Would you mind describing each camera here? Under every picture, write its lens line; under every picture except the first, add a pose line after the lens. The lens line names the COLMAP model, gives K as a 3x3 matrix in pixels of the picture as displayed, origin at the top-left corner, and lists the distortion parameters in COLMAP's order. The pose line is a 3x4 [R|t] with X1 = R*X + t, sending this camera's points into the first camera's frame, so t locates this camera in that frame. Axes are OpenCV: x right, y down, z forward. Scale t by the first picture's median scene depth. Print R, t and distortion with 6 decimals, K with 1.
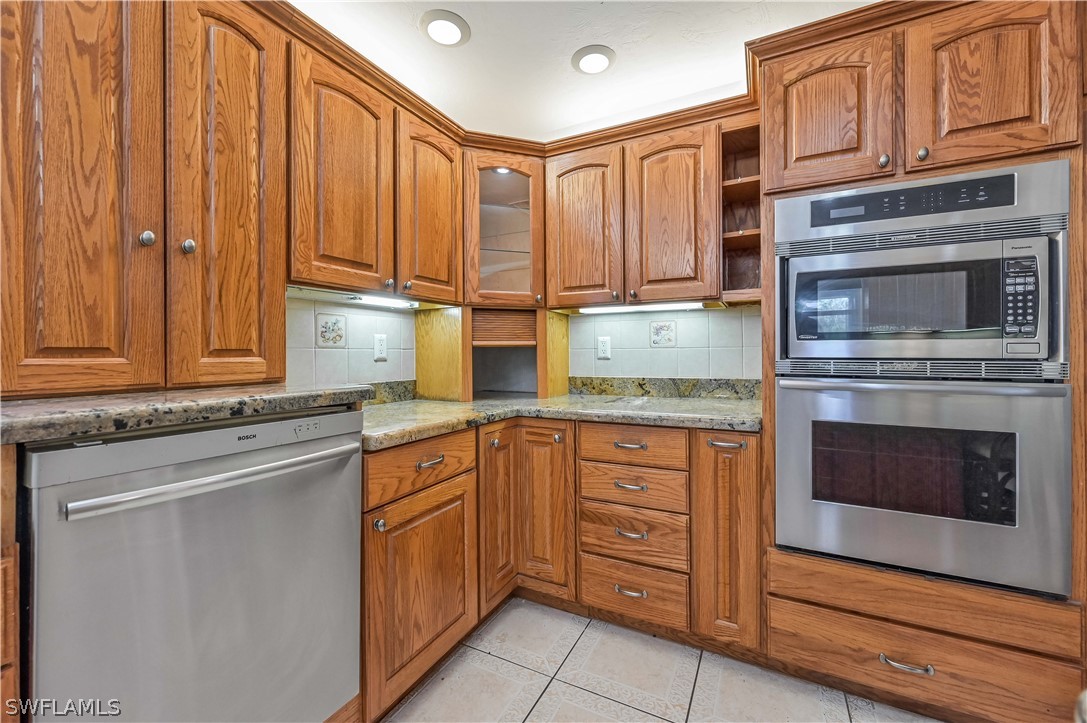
lens RADIAL K [[429.6, 0, 547.5], [0, 429.6, 353.1], [0, 0, 1]] dist [-0.000875, 0.000071]
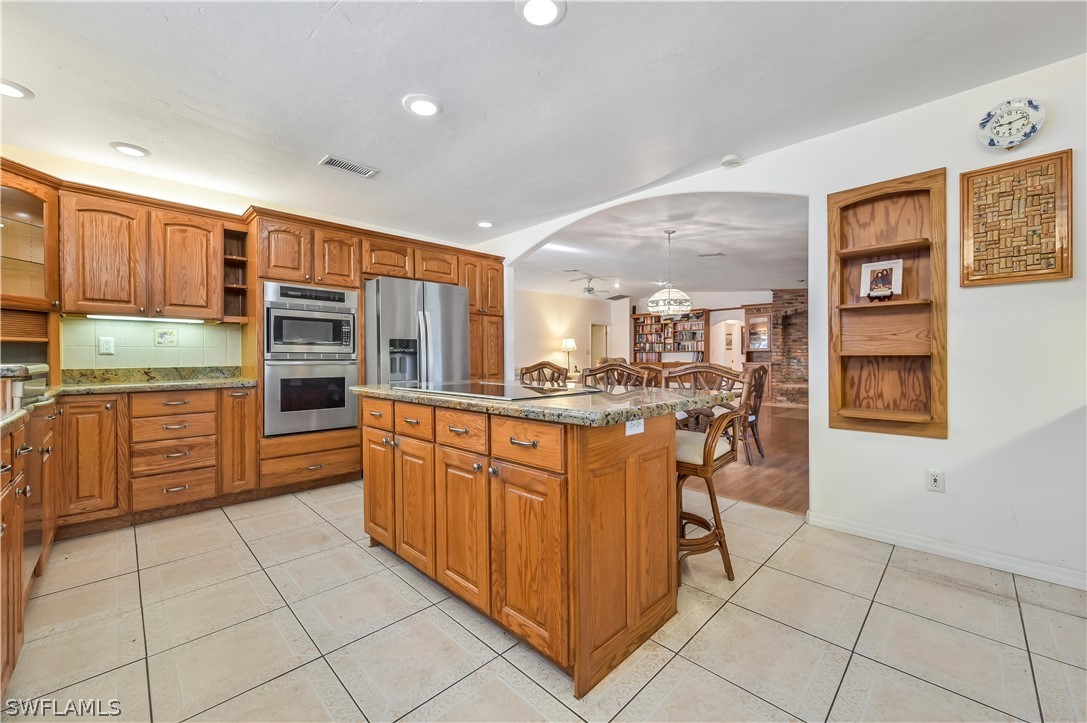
lens RADIAL K [[429.6, 0, 544.6], [0, 429.6, 360.3], [0, 0, 1]] dist [-0.000875, 0.000071]
pose [[0.318016, -0.000617, 0.948085, -1.000946], [0.000842, 1.000000, 0.000368, 0.047659], [-0.948085, 0.000682, 0.318016, -0.971242]]
